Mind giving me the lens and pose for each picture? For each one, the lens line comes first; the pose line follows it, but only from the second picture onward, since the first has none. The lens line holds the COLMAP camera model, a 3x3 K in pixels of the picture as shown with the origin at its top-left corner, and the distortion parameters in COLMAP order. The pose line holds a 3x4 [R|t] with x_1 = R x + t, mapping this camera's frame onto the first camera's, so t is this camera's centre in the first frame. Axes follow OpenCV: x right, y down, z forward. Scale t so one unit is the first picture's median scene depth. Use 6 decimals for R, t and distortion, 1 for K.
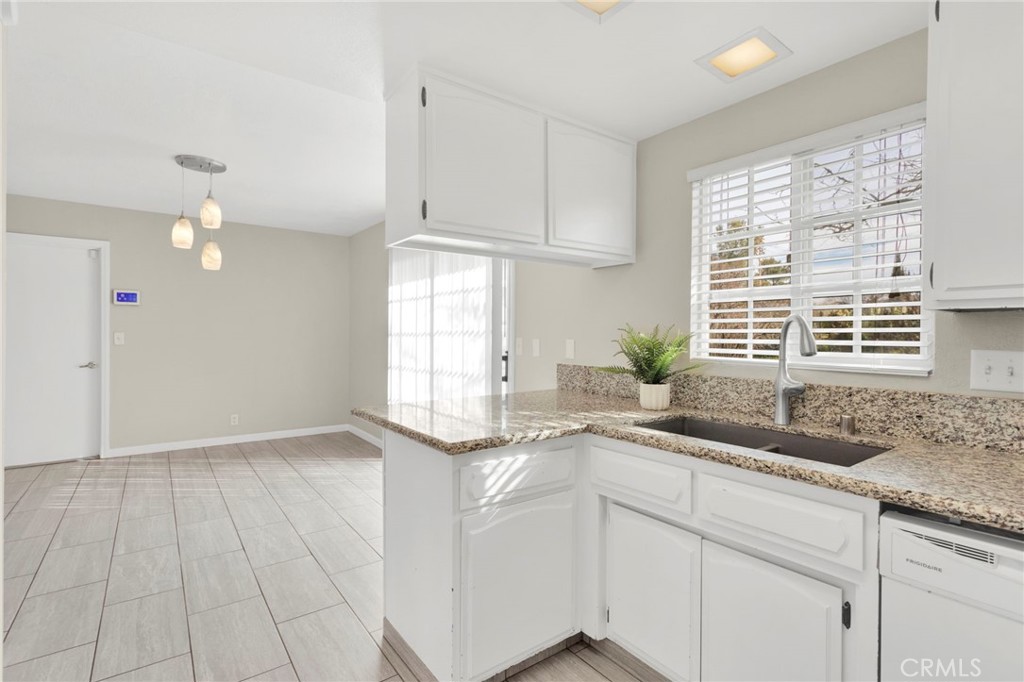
lens RADIAL K [[488.6, 0, 512.0], [0, 488.6, 341.0], [0, 0, 1]] dist [-0.000911, 0.001356]
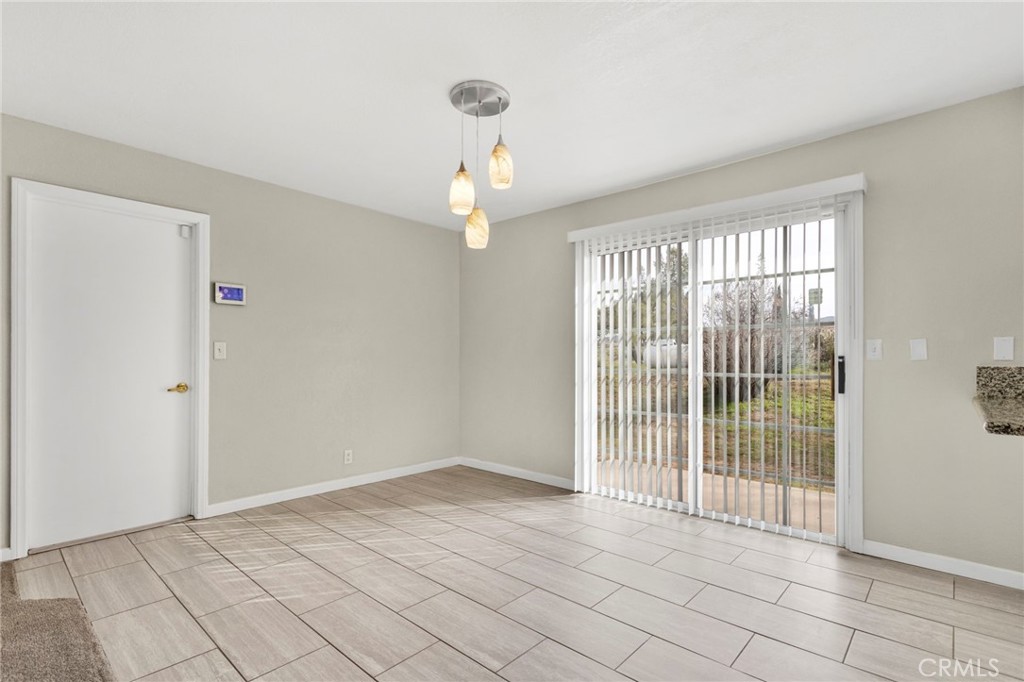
lens RADIAL K [[491.4, 0, 510.7], [0, 491.4, 358.1], [0, 0, 1]] dist [0.000593, 0.000379]
pose [[0.980763, -0.007149, 0.195072, -1.154254], [0.010476, 0.999817, -0.016027, 0.049762], [-0.194921, 0.017763, 0.980658, 0.449429]]
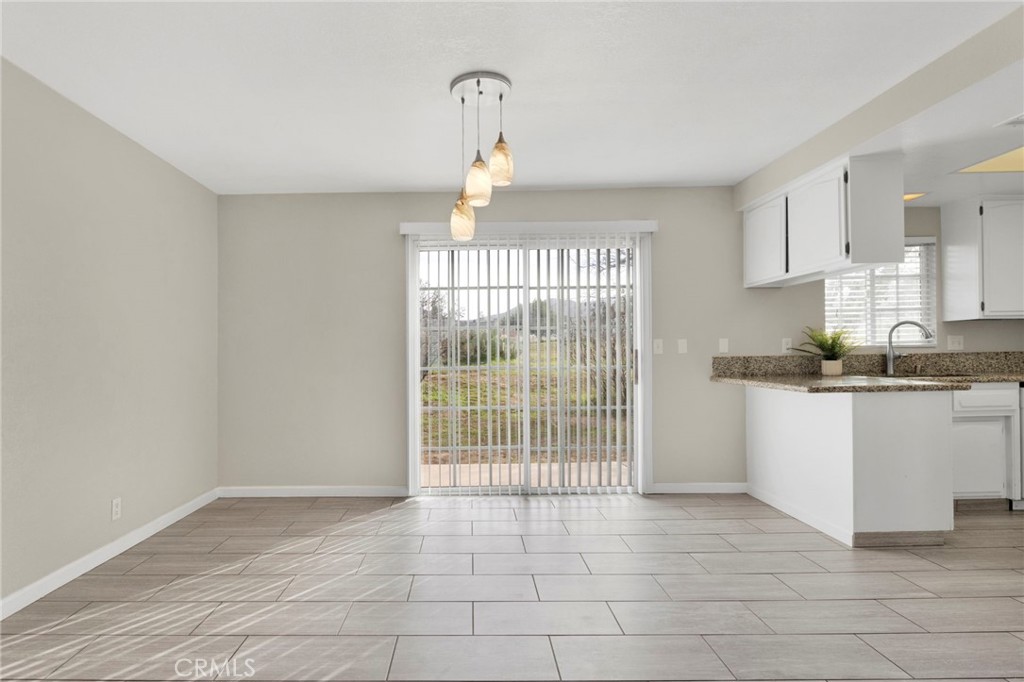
lens RADIAL K [[551.9, 0, 462.2], [0, 551.9, 353.9], [0, 0, 1]] dist [-0.000798, -0.000169]
pose [[0.603914, -0.015143, 0.796906, -2.017009], [0.033164, 0.999431, -0.006141, 0.032954], [-0.796359, 0.030137, 0.604073, 0.869019]]
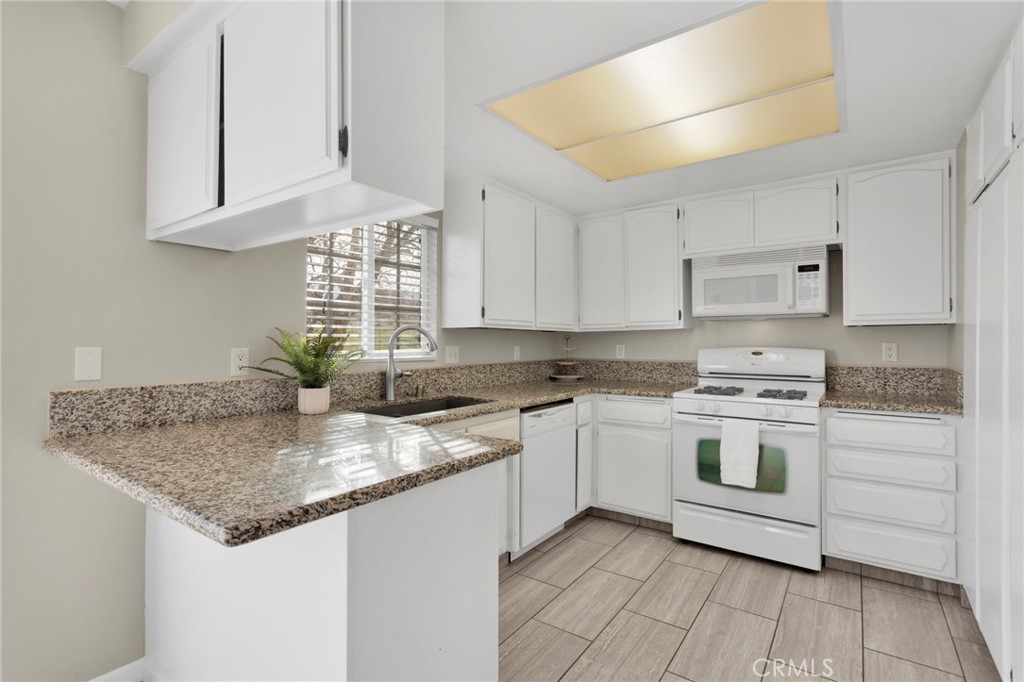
lens RADIAL K [[481.4, 0, 512.1], [0, 481.4, 342.5], [0, 0, 1]] dist [0.001786, 0.001345]
pose [[-0.305550, -0.008389, 0.952139, -0.767542], [0.012267, 0.999844, 0.012745, -0.012472], [-0.952097, 0.015574, -0.305399, 0.919684]]
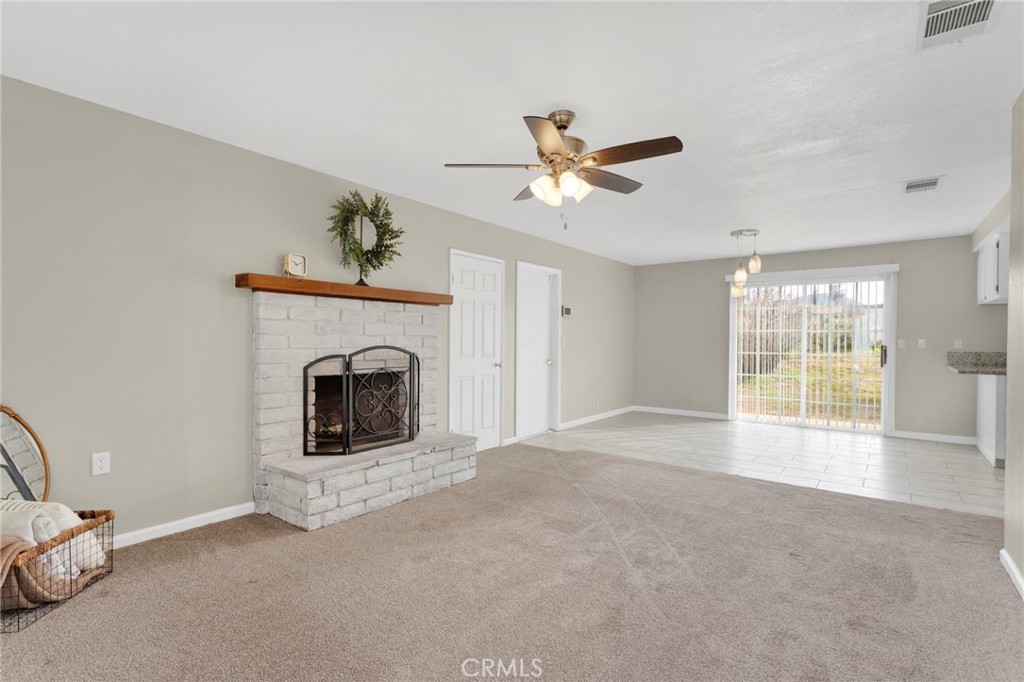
lens RADIAL K [[481.4, 0, 512.1], [0, 481.4, 342.5], [0, 0, 1]] dist [0.001786, 0.001345]
pose [[0.963533, -0.005245, 0.267537, -2.854026], [0.008207, 0.999917, -0.009952, 0.020522], [-0.267463, 0.011785, 0.963496, -0.540458]]
